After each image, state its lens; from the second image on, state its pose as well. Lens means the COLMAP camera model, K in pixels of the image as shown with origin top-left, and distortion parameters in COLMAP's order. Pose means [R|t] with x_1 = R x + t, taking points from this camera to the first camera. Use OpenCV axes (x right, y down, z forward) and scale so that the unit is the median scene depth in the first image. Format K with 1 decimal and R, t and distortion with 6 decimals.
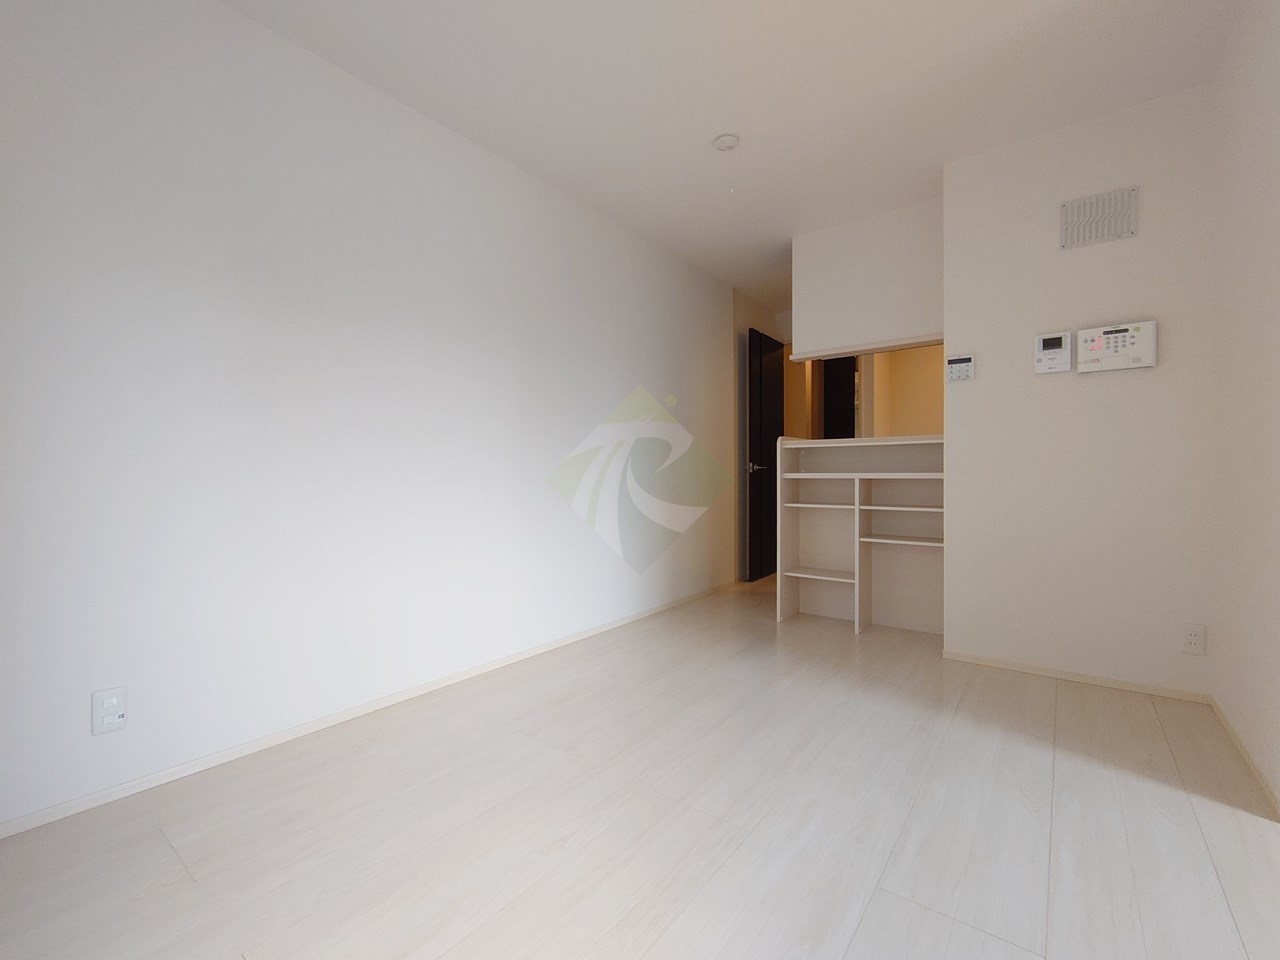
lens RADIAL K [[549.4, 0, 636.5], [0, 549.4, 484.9], [0, 0, 1]] dist [-0.001746, -0.001470]
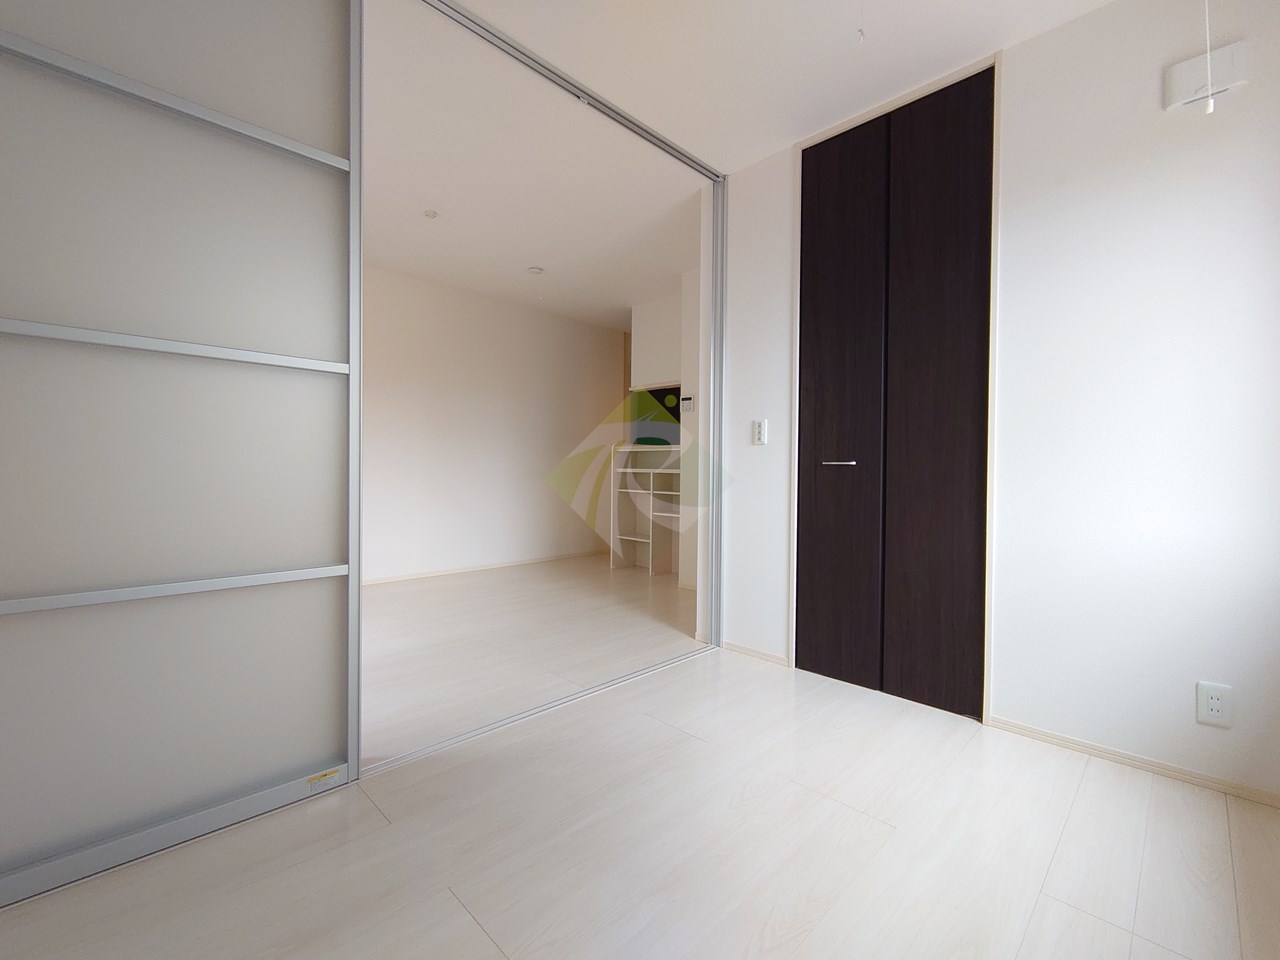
lens RADIAL K [[549.4, 0, 643.7], [0, 549.4, 472.0], [0, 0, 1]] dist [-0.001746, -0.001470]
pose [[0.991755, 0.013476, -0.127442, 0.570127], [-0.014592, 0.999863, -0.007833, -0.001352], [0.127319, 0.009628, 0.991815, -0.492148]]
